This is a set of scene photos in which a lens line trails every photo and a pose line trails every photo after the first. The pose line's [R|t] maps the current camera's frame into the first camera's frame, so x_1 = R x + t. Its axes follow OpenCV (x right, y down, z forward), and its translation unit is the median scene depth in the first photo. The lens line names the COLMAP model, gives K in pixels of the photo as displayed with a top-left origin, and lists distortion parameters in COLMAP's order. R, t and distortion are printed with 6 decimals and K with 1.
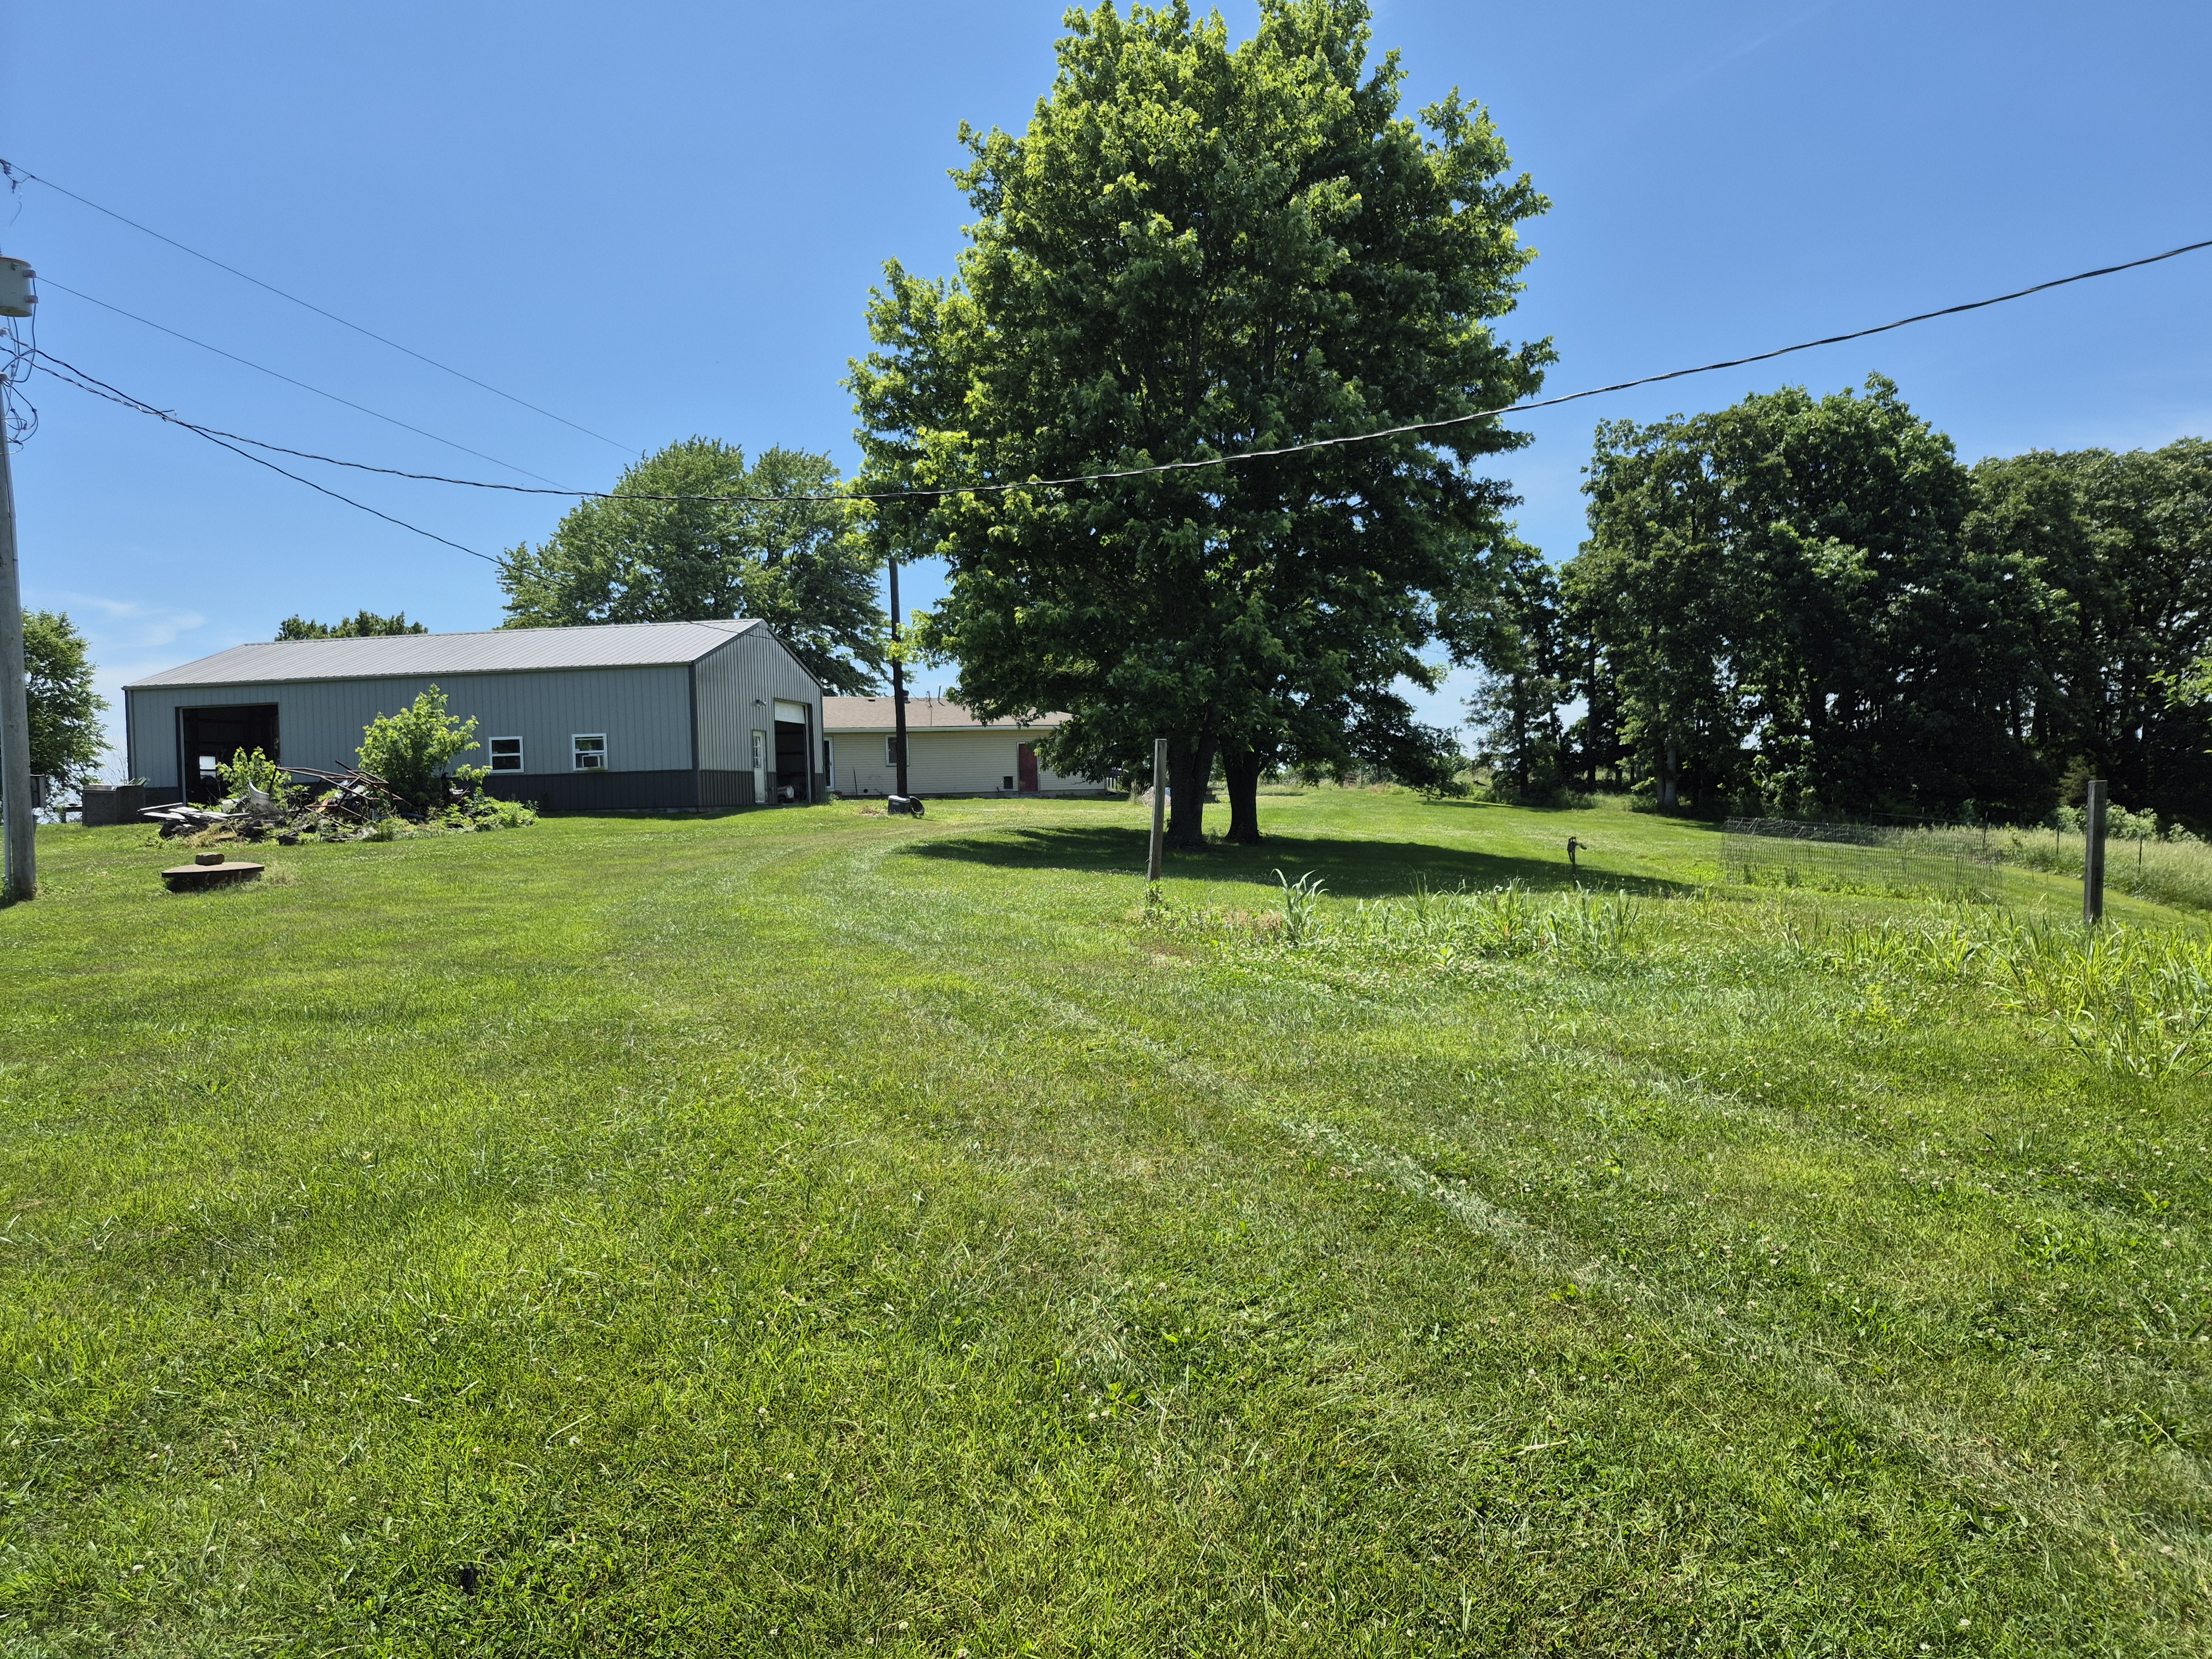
lens RADIAL K [[1464.3, 0, 1106.0], [0, 1464.3, 829.5], [0, 0, 1]] dist [0.005864, 0.001337]
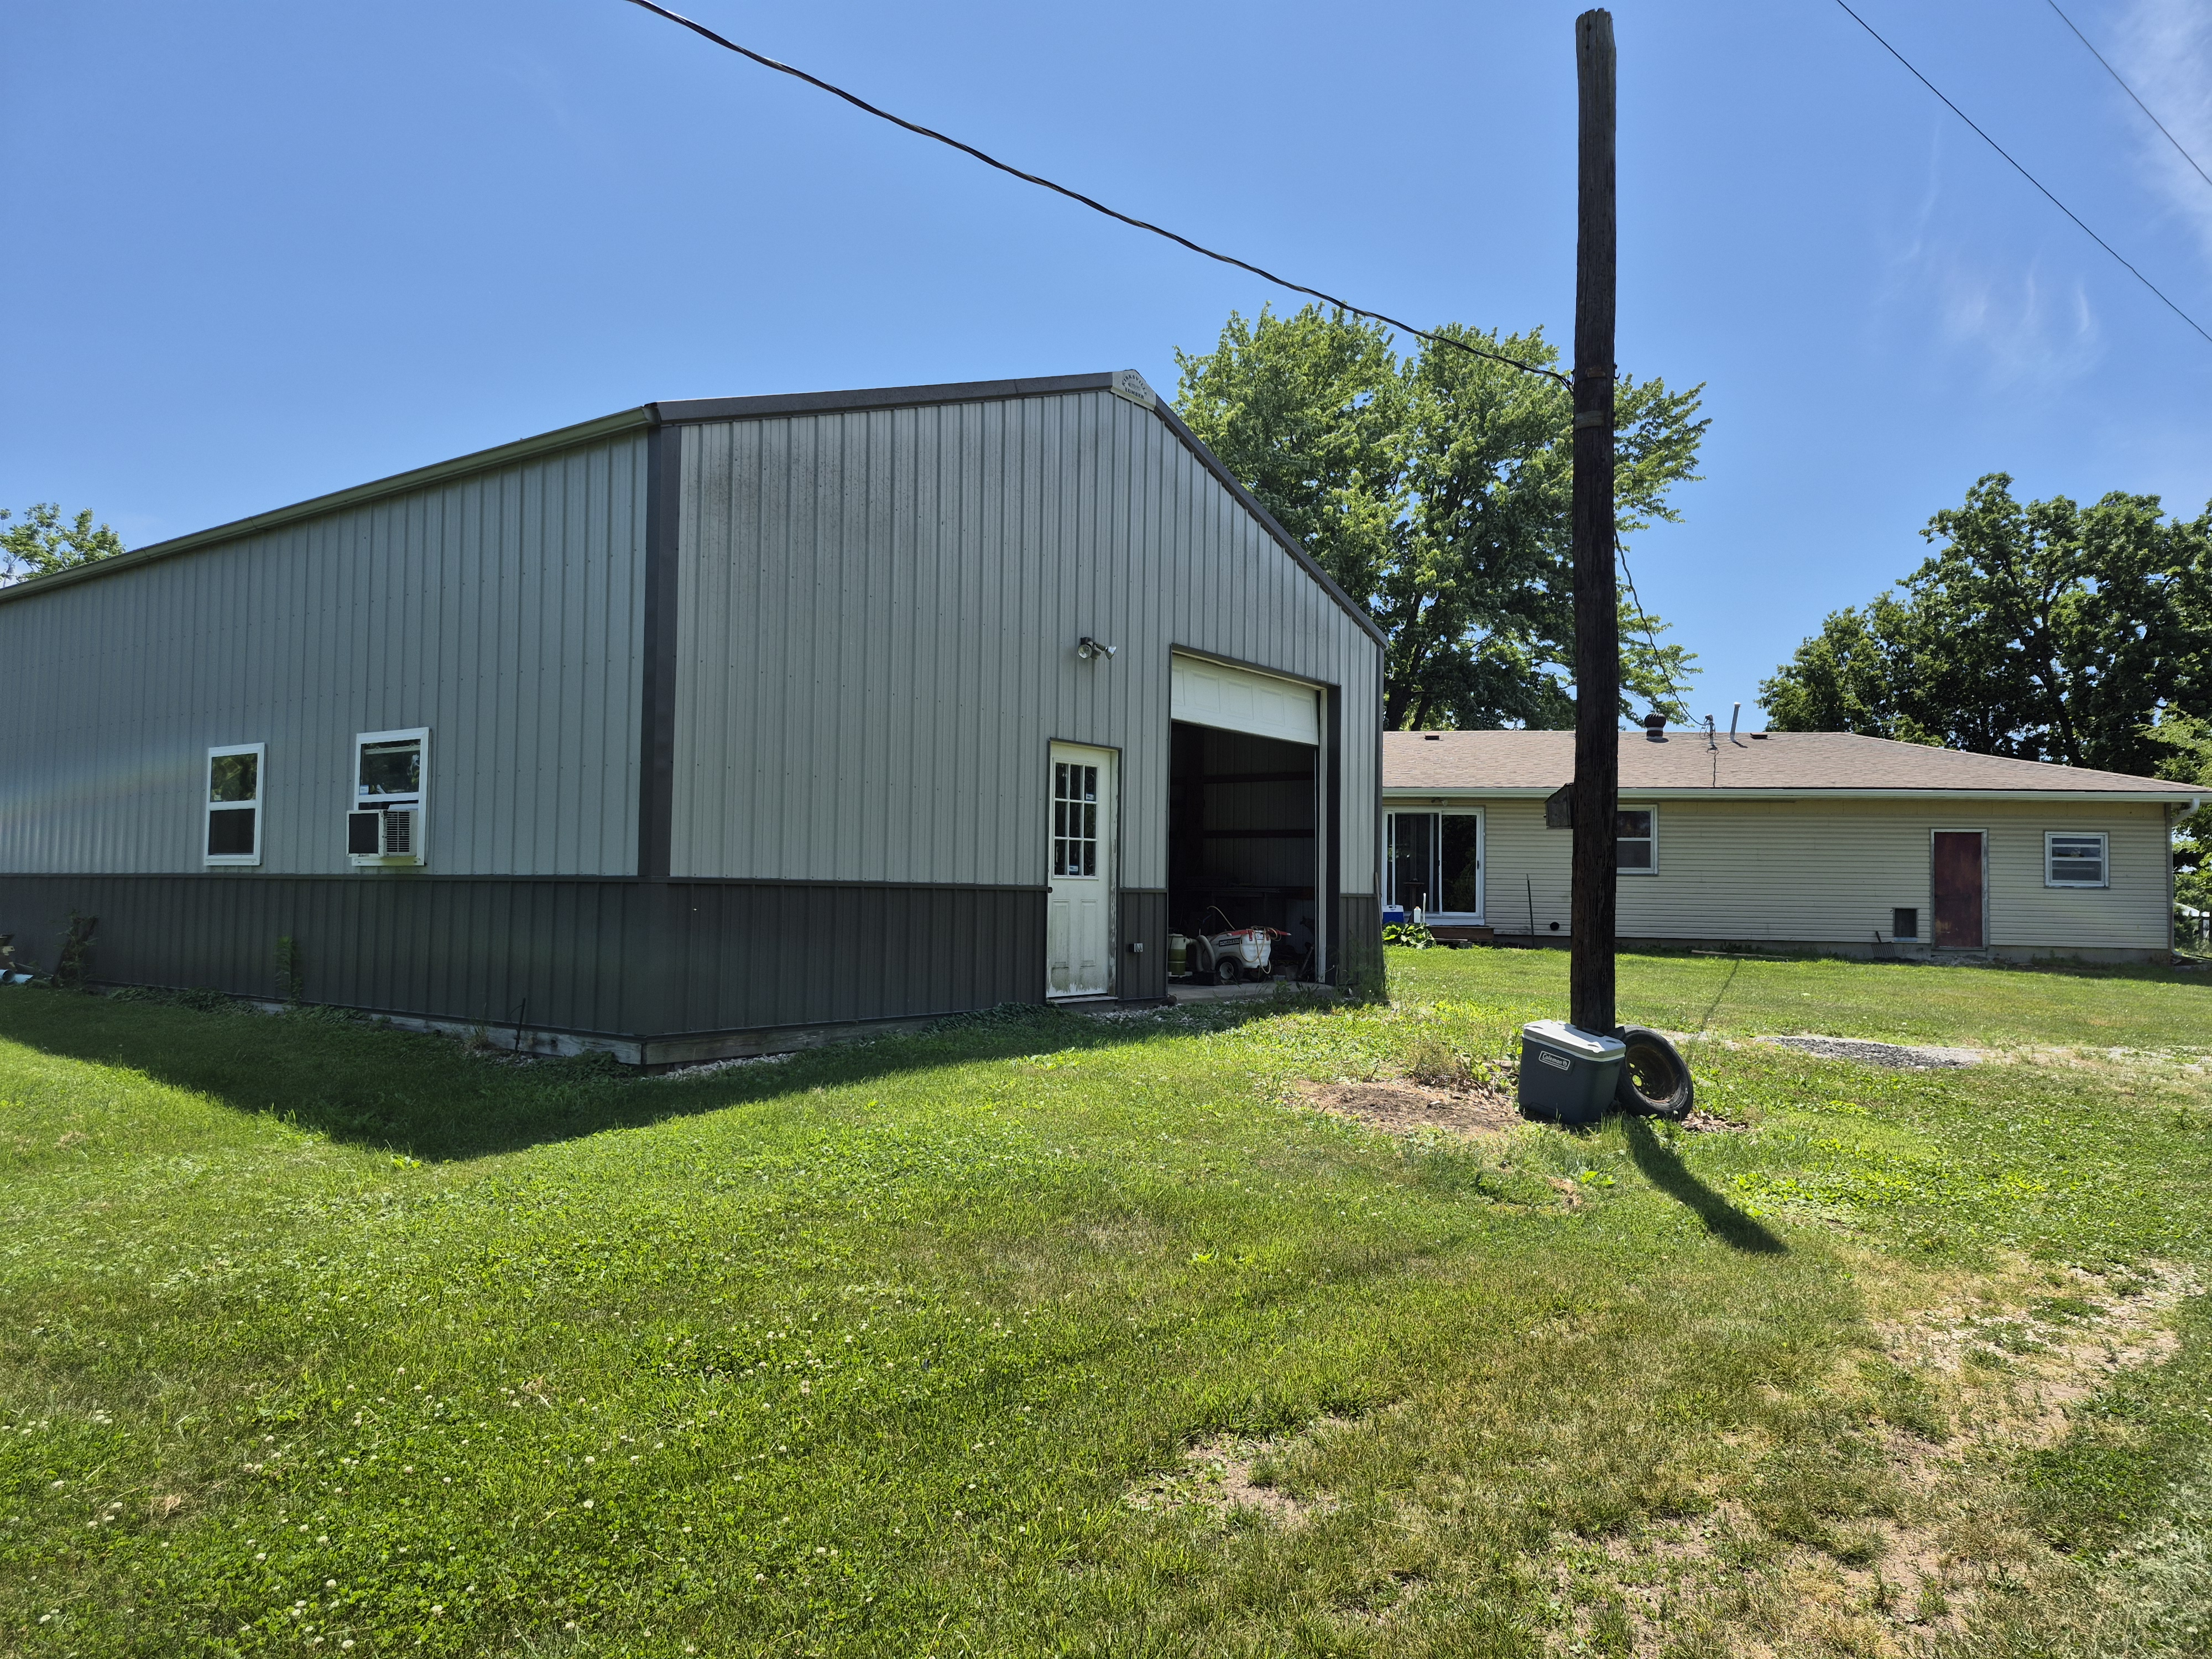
lens RADIAL K [[1464.3, 0, 1106.0], [0, 1464.3, 829.5], [0, 0, 1]] dist [0.005864, 0.001337]
pose [[0.873852, 0.026899, -0.485447, -0.051181], [-0.056519, 0.997319, -0.046476, -0.020996], [0.482896, 0.068050, 0.873030, 0.414260]]
